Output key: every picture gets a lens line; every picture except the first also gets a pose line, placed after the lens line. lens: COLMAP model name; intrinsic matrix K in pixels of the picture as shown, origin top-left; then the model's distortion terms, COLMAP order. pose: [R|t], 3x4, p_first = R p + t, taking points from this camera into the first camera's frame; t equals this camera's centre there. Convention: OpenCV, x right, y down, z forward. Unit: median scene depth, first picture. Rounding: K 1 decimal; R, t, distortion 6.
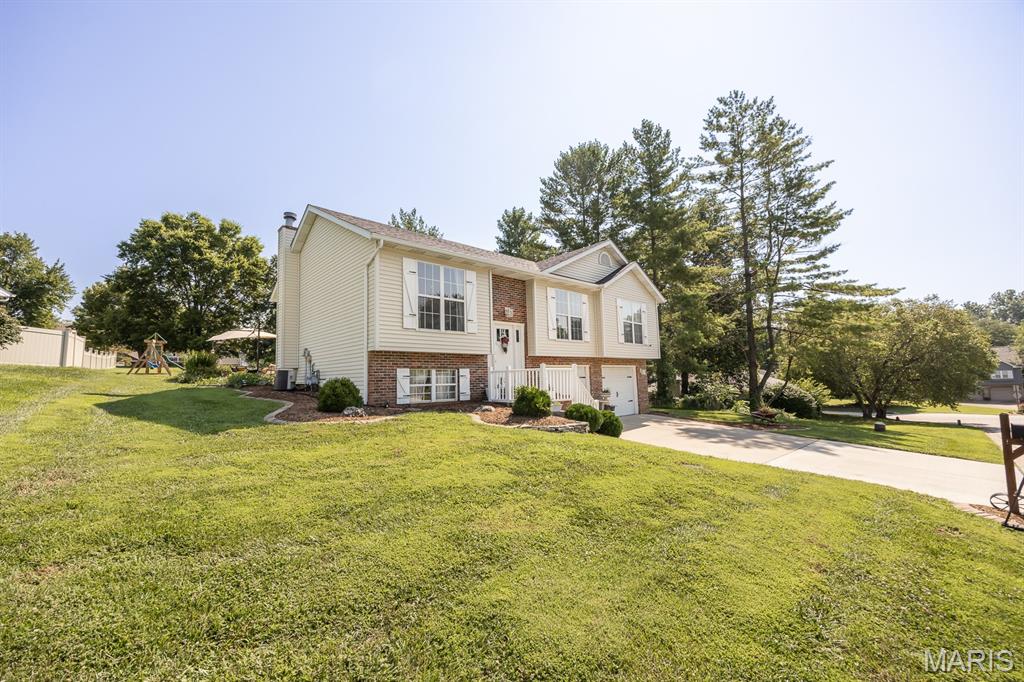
lens RADIAL K [[399.0, 0, 490.9], [0, 399.0, 342.7], [0, 0, 1]] dist [0.001519, 0.000186]
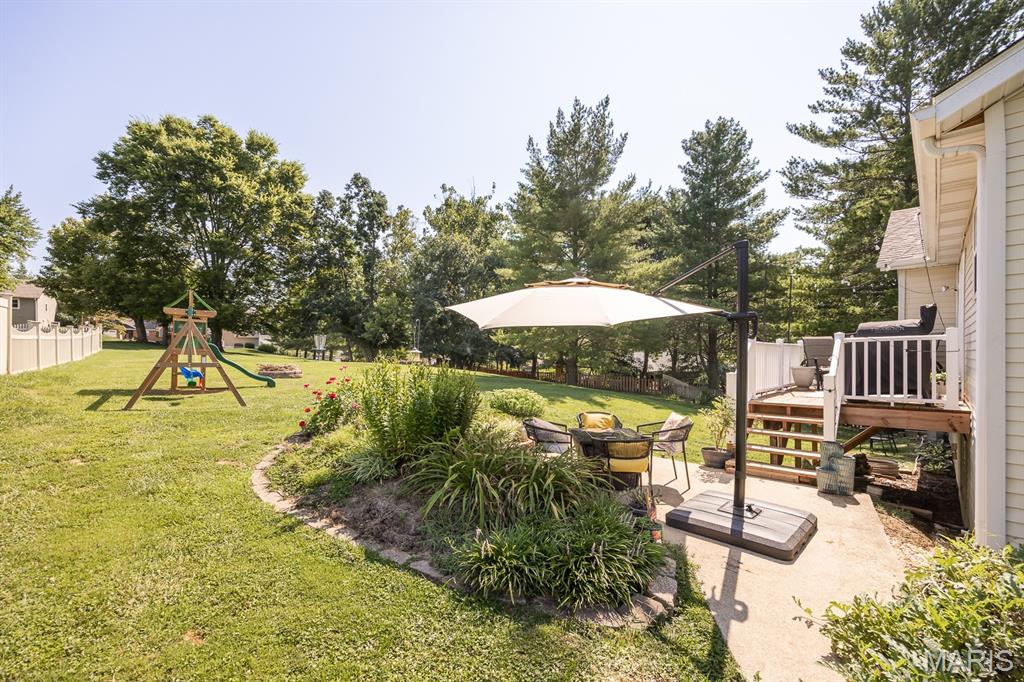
lens RADIAL K [[419.8, 0, 519.4], [0, 419.8, 363.9], [0, 0, 1]] dist [0.001234, -0.000248]
pose [[0.999221, 0.031848, 0.023293, -0.232306], [-0.034049, 0.994289, 0.101139, -0.002137], [-0.019939, -0.101853, 0.994600, 0.254467]]
